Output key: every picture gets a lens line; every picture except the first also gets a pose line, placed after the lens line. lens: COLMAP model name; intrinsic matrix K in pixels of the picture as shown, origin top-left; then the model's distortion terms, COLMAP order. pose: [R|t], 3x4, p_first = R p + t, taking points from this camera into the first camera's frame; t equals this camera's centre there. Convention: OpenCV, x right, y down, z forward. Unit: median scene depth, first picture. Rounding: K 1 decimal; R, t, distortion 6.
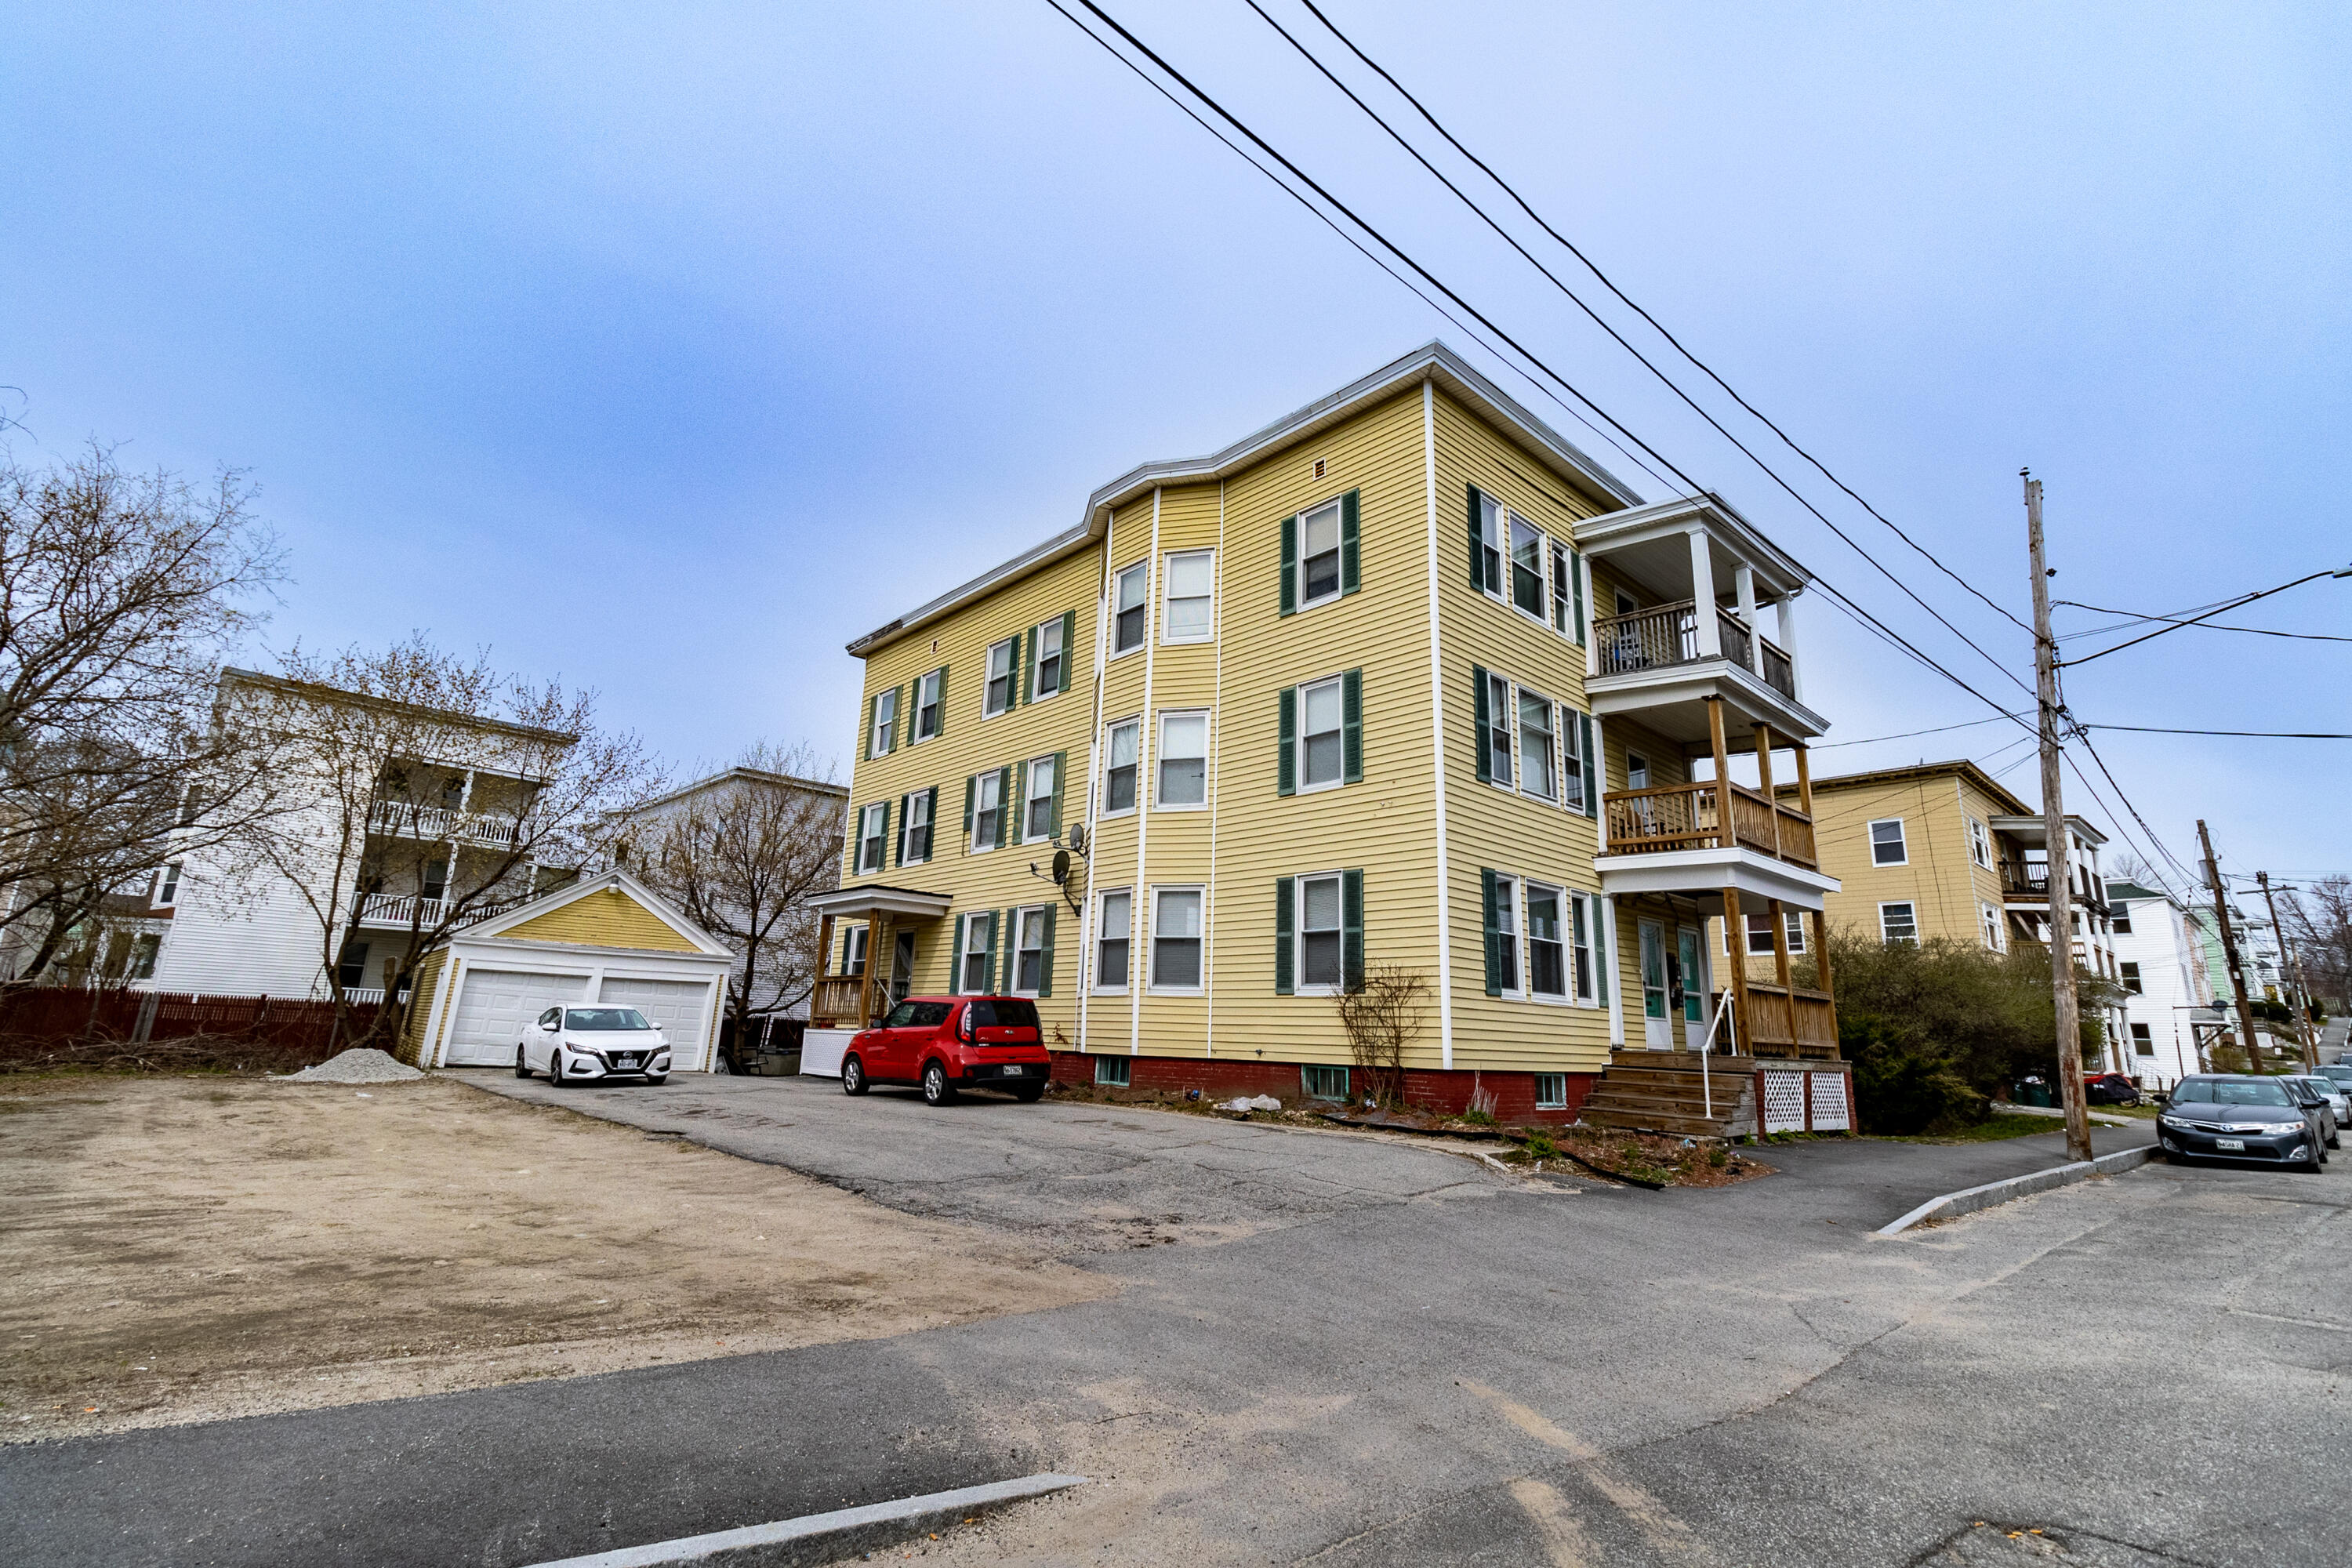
lens RADIAL K [[1083.6, 0, 1174.5], [0, 1083.6, 767.7], [0, 0, 1]] dist [0.002638, 0.000260]
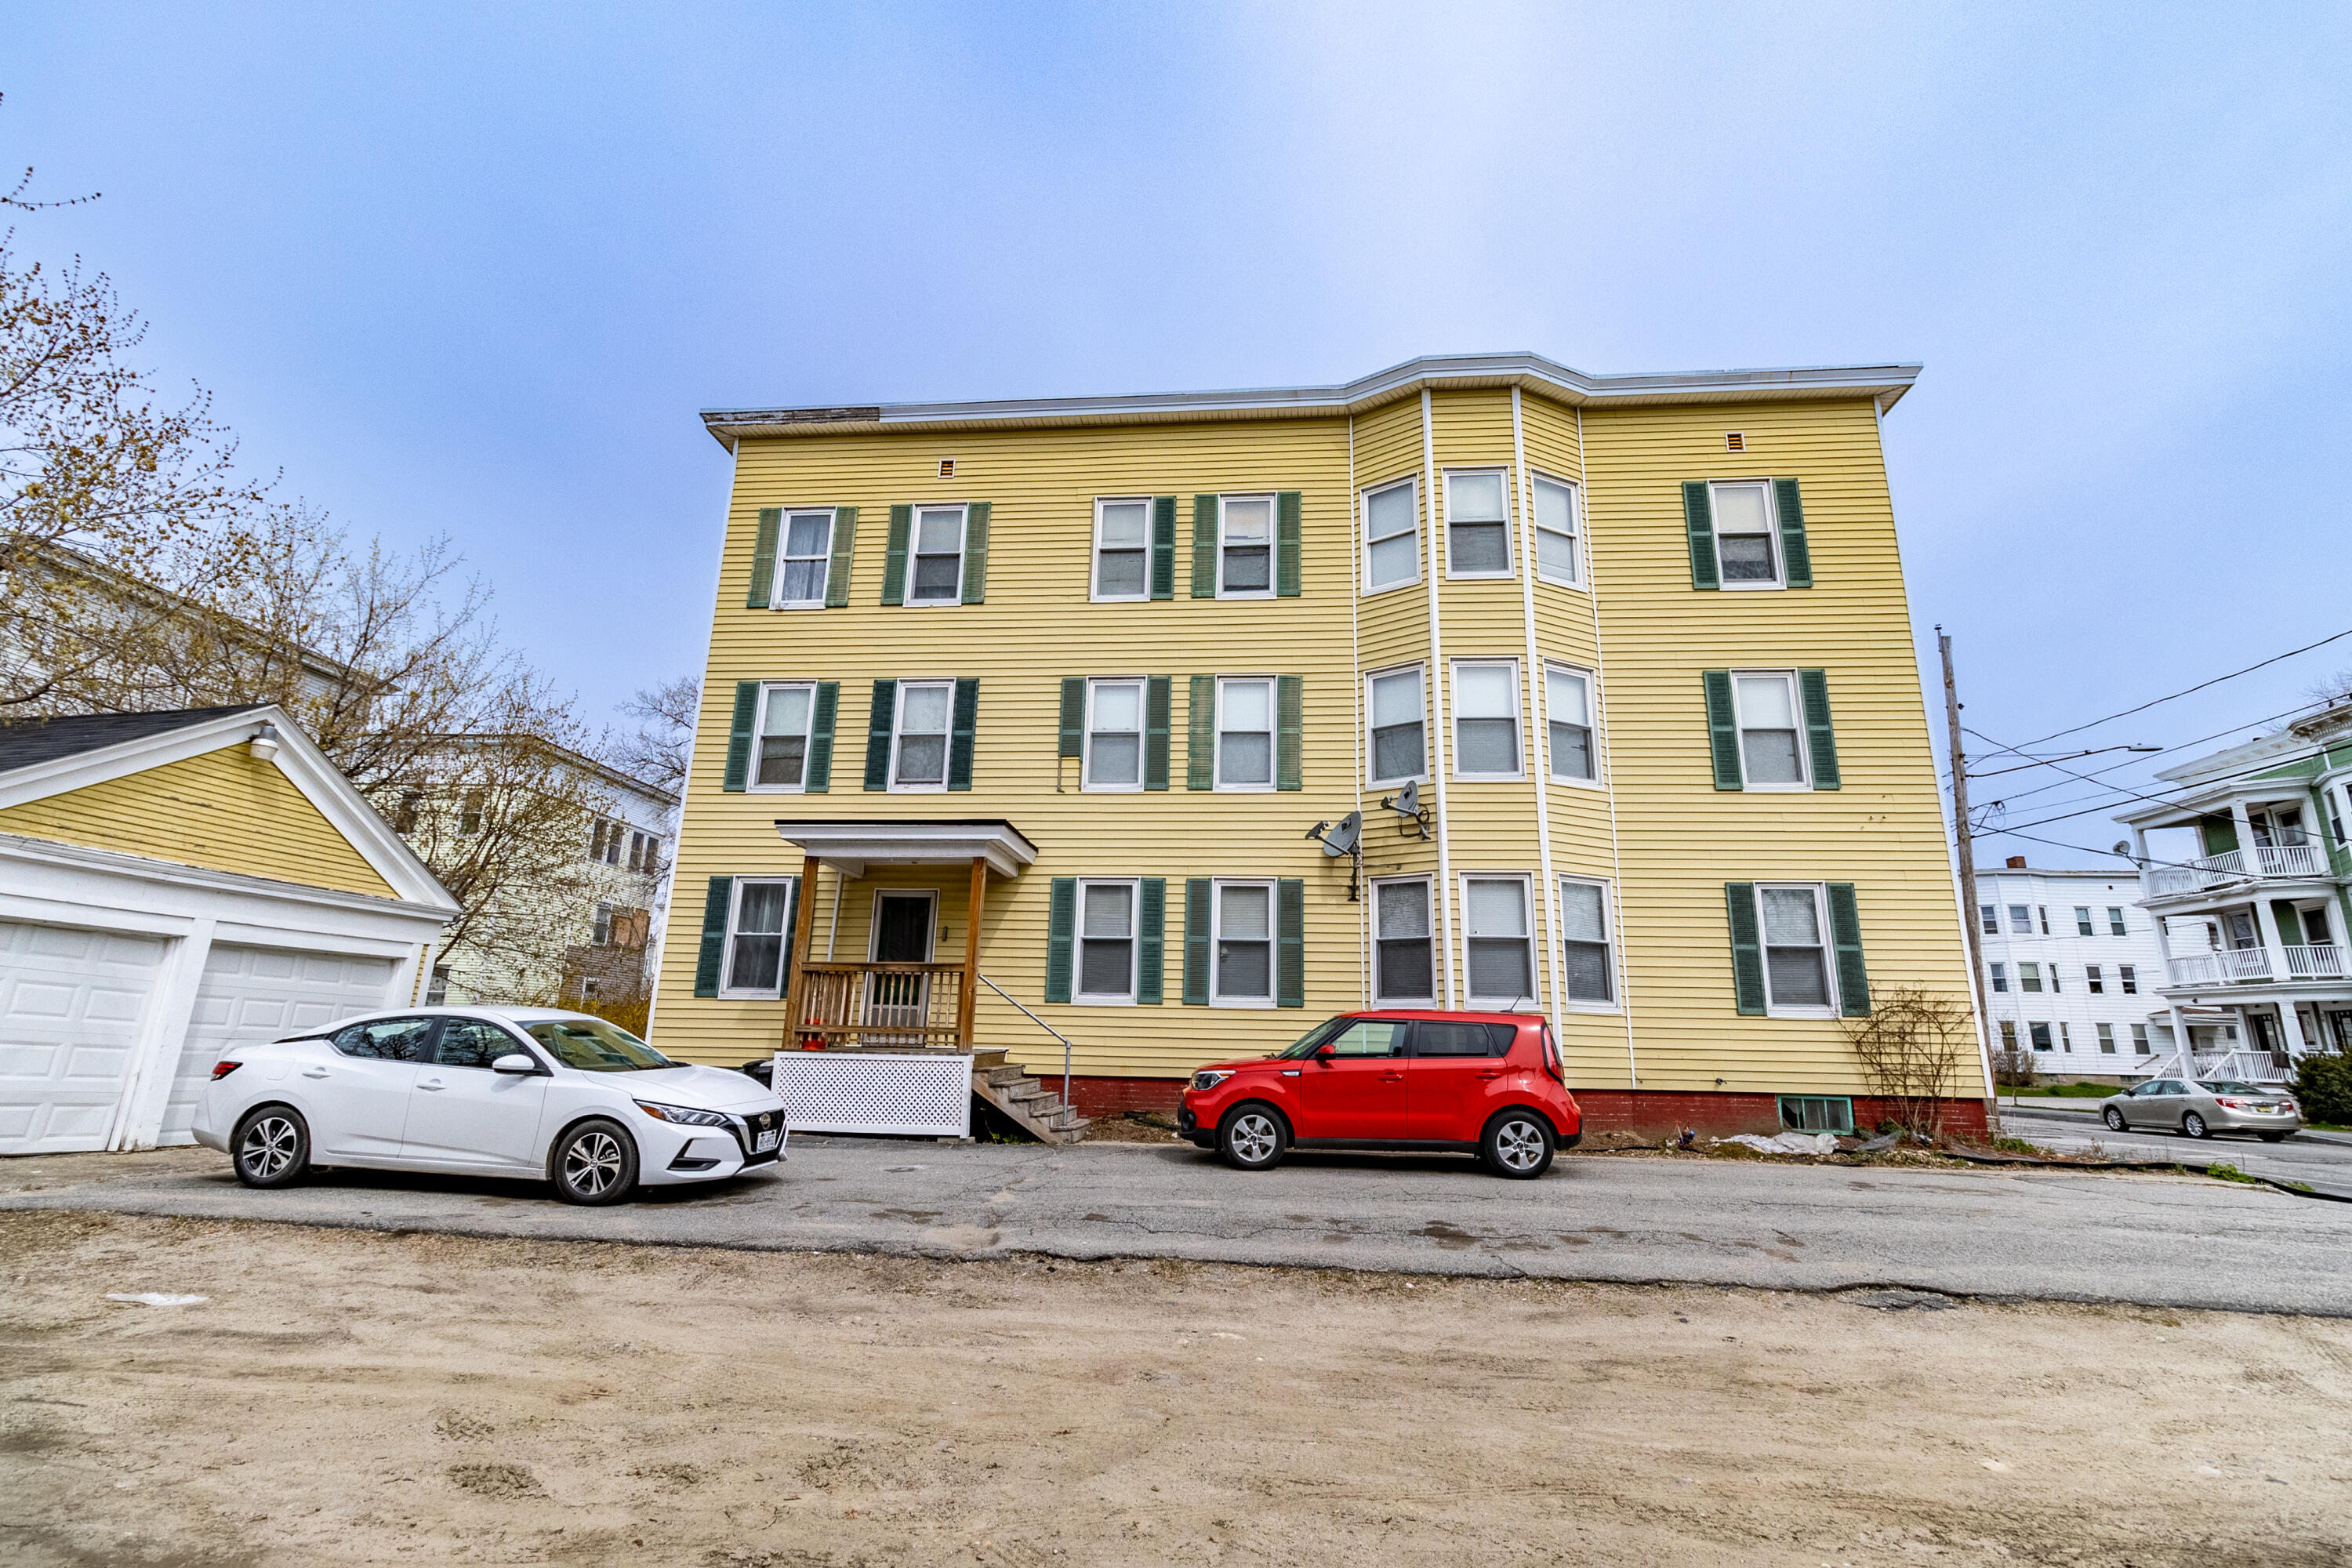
lens RADIAL K [[1082.8, 0, 1182.8], [0, 1082.8, 770.7], [0, 0, 1]] dist [0.001634, -0.000226]
pose [[0.746087, 0.152705, 0.648102, -0.732140], [-0.160029, 0.985941, -0.048083, 0.112482], [-0.646332, -0.067841, 0.760034, 0.558535]]
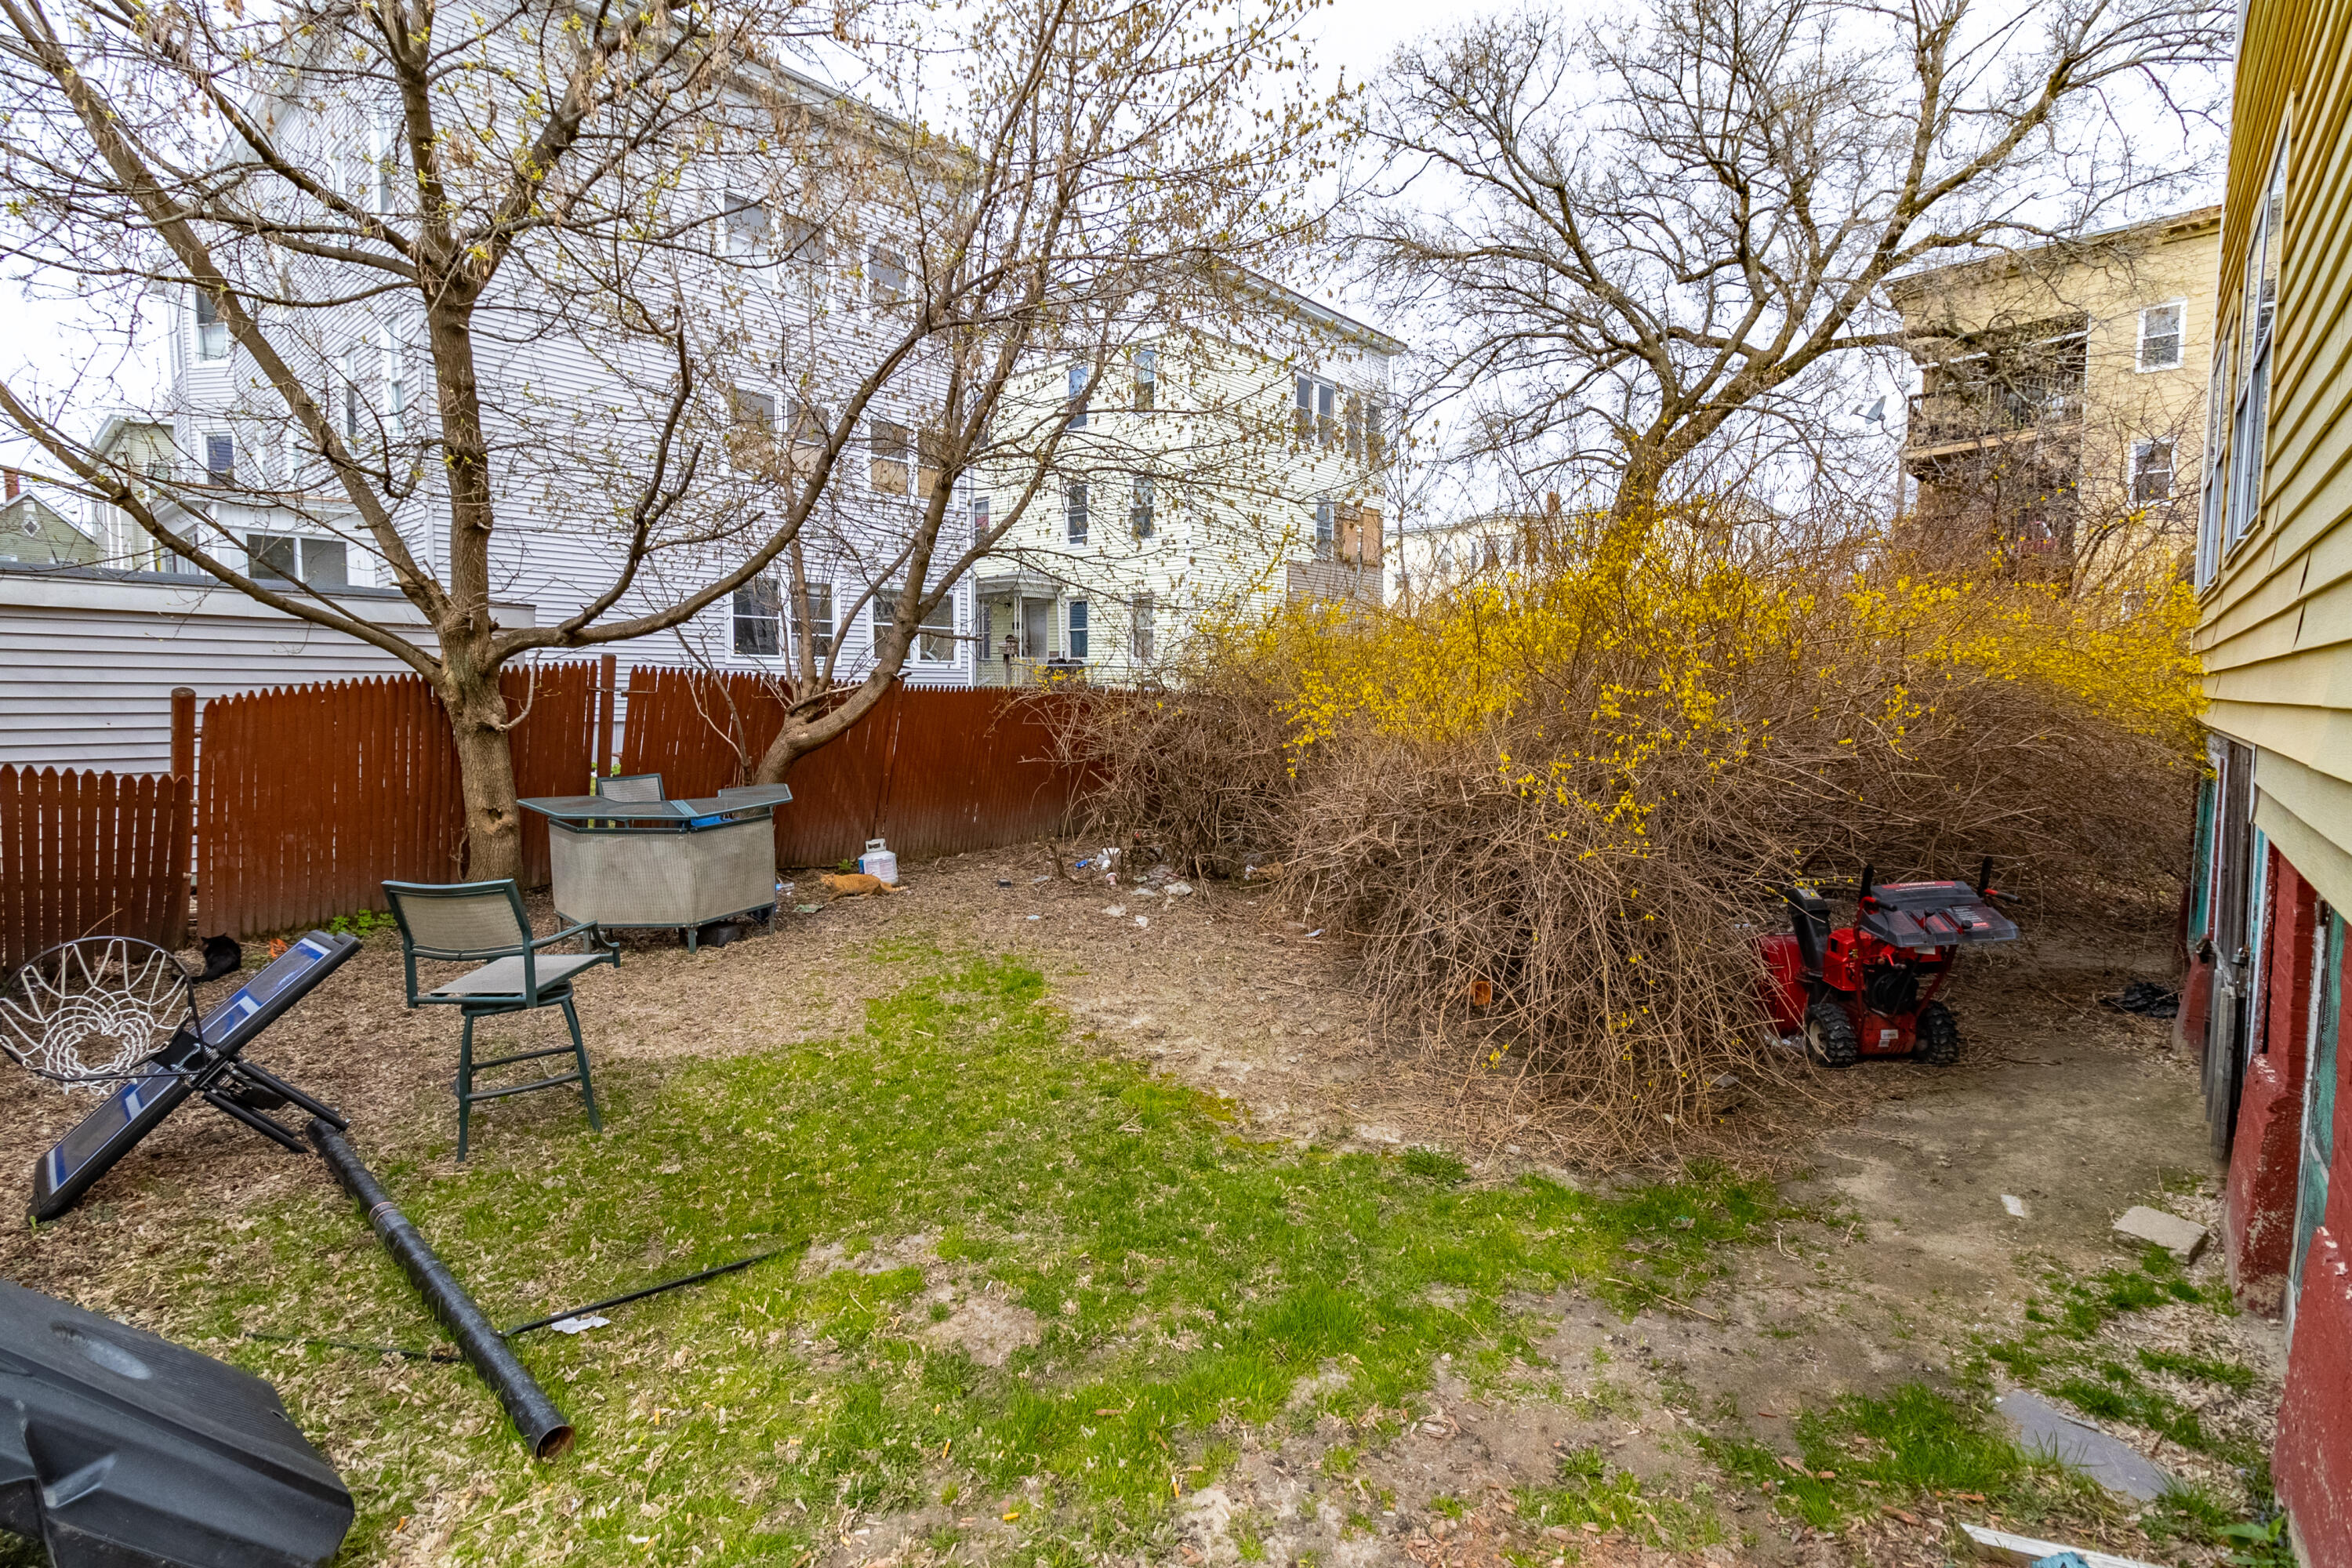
lens RADIAL K [[1086.0, 0, 1179.3], [0, 1086.0, 763.8], [0, 0, 1]] dist [0.001880, 0.000224]
pose [[0.993600, -0.042435, 0.104680, -0.520889], [0.007293, 0.948915, 0.315446, 0.333691], [-0.112718, -0.312664, 0.943152, 1.428196]]
